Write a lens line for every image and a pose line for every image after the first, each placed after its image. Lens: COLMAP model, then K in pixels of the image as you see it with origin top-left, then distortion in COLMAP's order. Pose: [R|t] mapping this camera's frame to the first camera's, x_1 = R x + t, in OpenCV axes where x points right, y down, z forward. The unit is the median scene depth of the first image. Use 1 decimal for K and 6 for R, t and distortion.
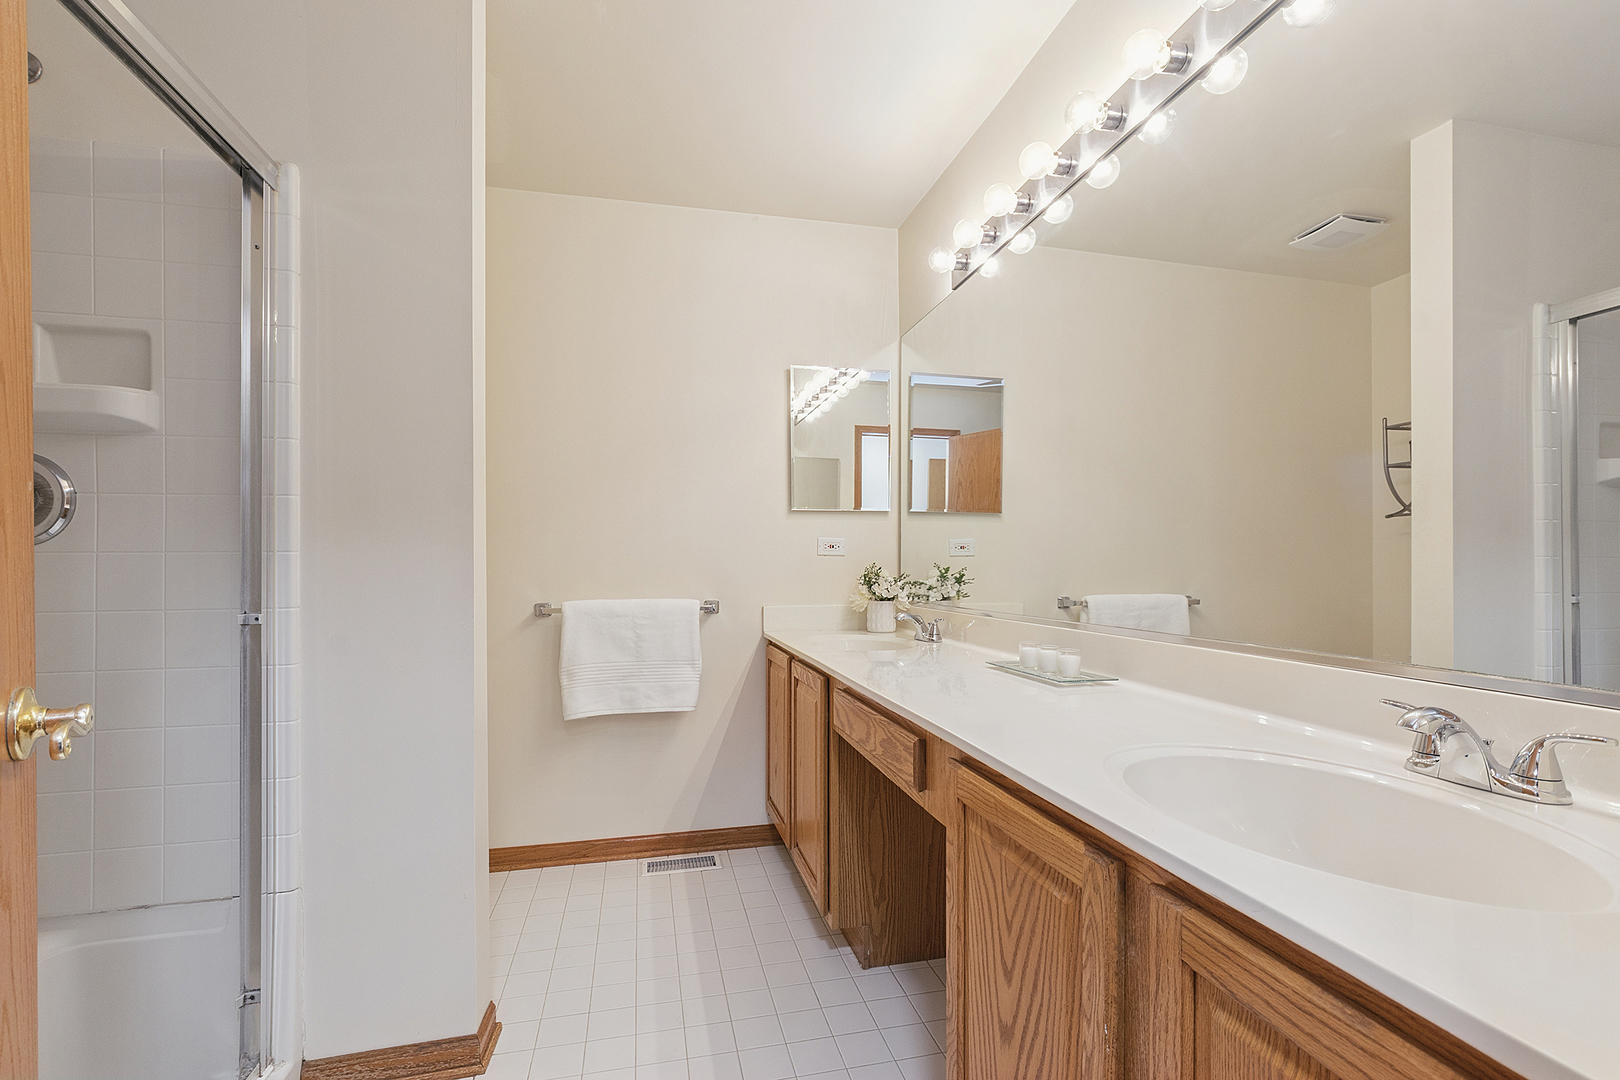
lens RADIAL K [[719.5, 0, 816.1], [0, 719.5, 566.5], [0, 0, 1]] dist [-0.000986, -0.002040]
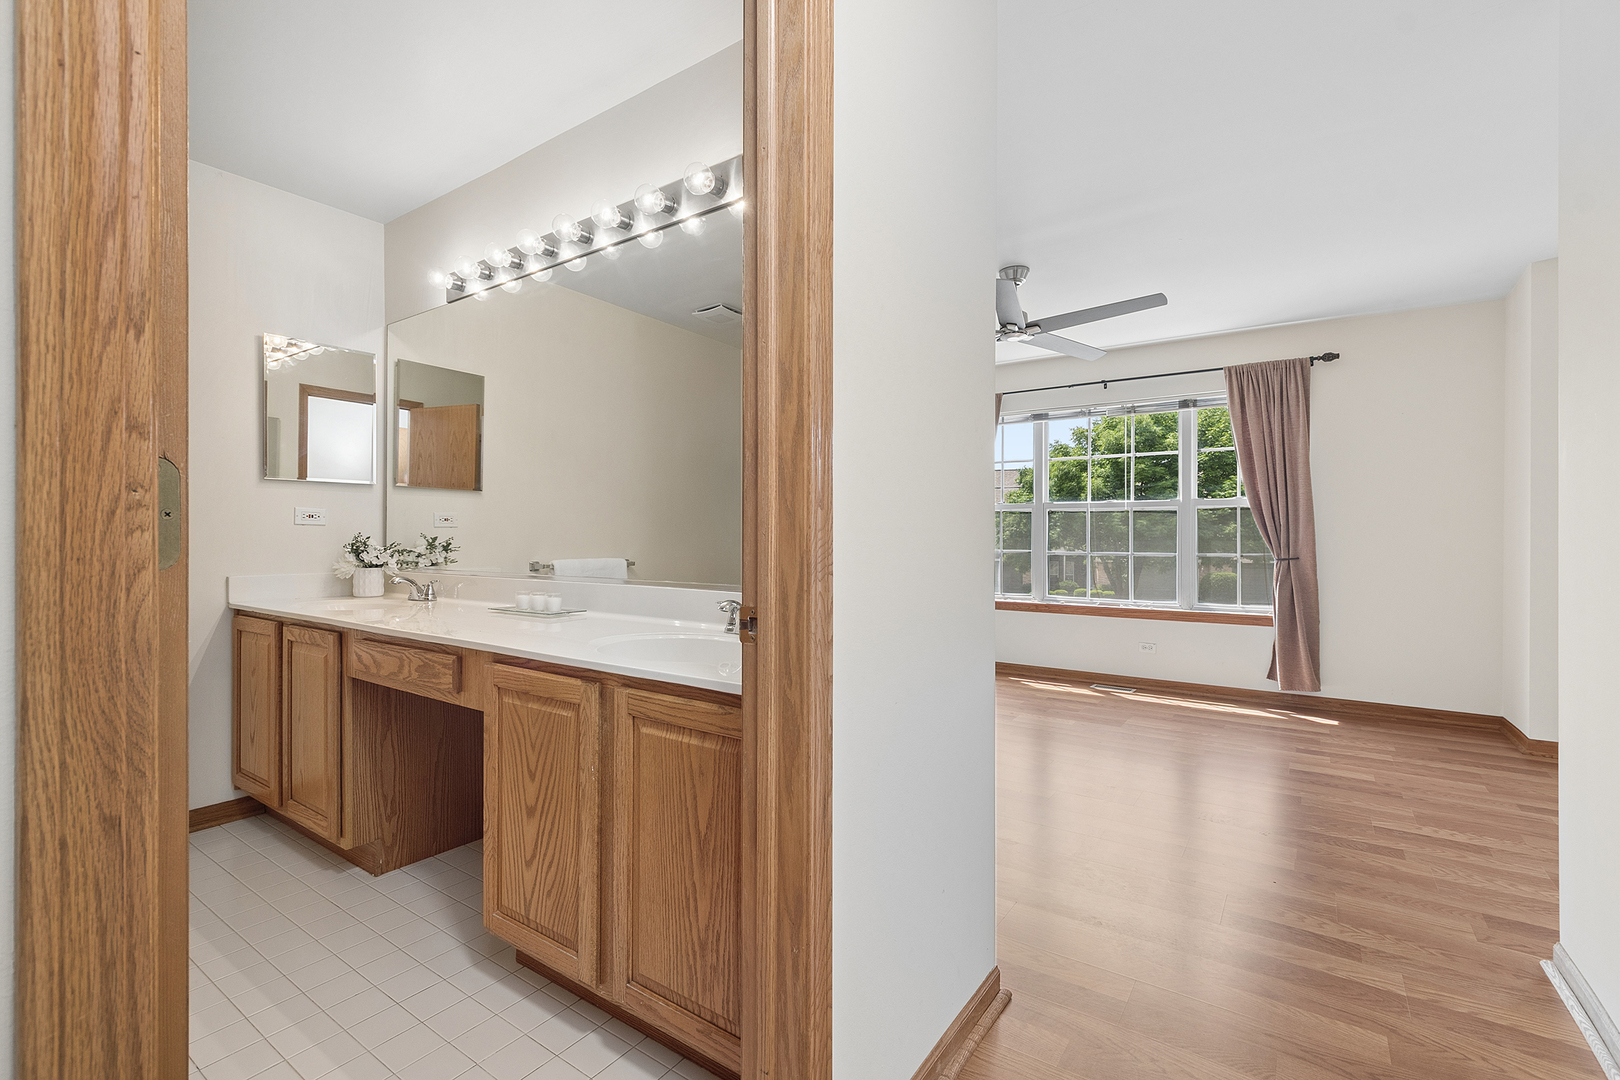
lens RADIAL K [[719.5, 0, 807.7], [0, 719.5, 537.1], [0, 0, 1]] dist [-0.000986, -0.002040]
pose [[0.747318, 0.003952, 0.664455, -0.144718], [-0.003587, 0.999992, -0.001914, 0.001201], [-0.664457, -0.000953, 0.747326, -0.267970]]
